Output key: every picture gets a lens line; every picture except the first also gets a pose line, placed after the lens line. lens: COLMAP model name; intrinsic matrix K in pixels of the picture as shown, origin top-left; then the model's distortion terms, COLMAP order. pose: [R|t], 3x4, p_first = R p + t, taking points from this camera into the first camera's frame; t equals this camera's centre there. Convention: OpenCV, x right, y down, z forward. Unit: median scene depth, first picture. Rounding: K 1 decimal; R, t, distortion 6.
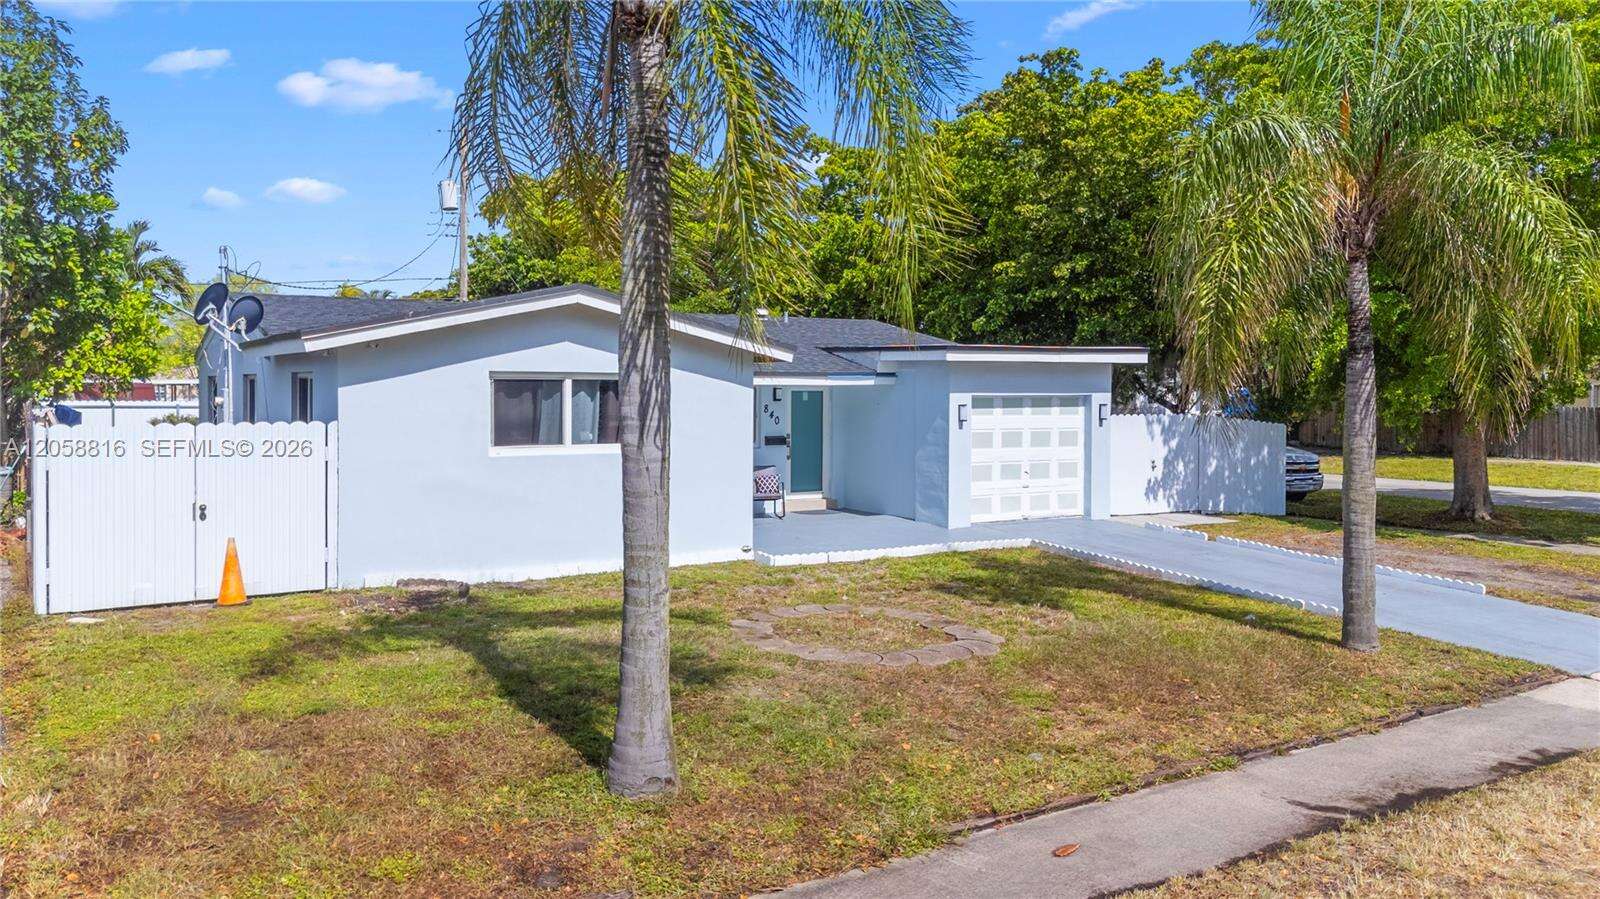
lens RADIAL K [[1189.3, 0, 800.5], [0, 1189.3, 475.9], [0, 0, 1]] dist [0.018333, -0.003146]
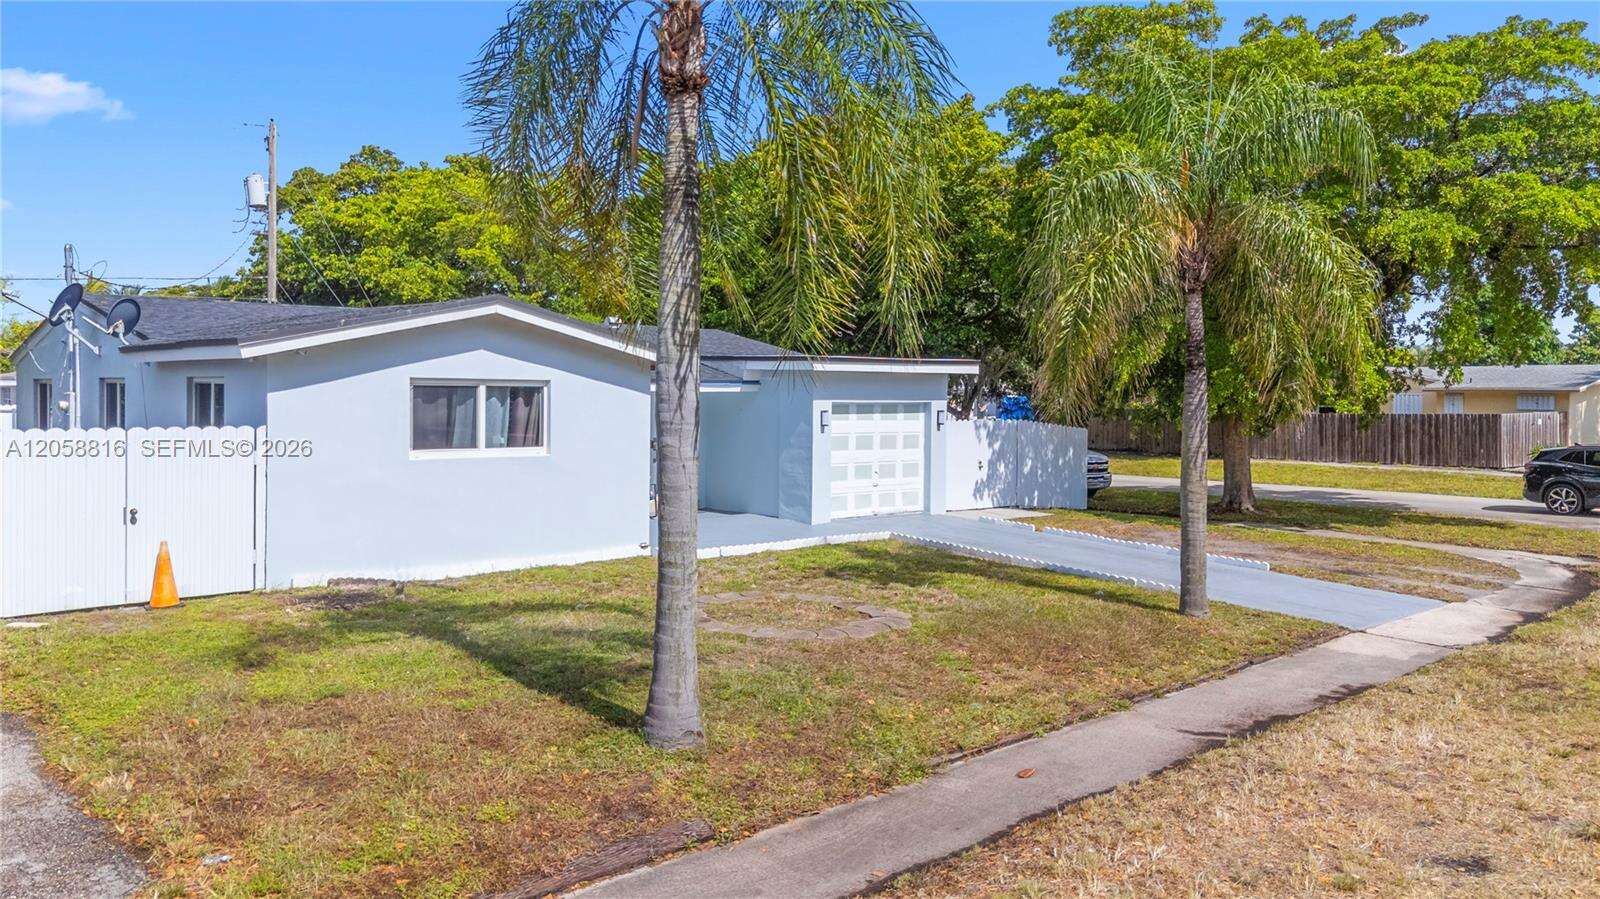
lens RADIAL K [[1172.6, 0, 805.6], [0, 1172.6, 490.5], [0, 0, 1]] dist [0.019945, -0.001703]
pose [[0.982755, -0.010756, 0.184598, -0.129388], [0.009134, 0.999912, 0.009639, 0.004529], [-0.184685, -0.007787, 0.982767, -0.087467]]
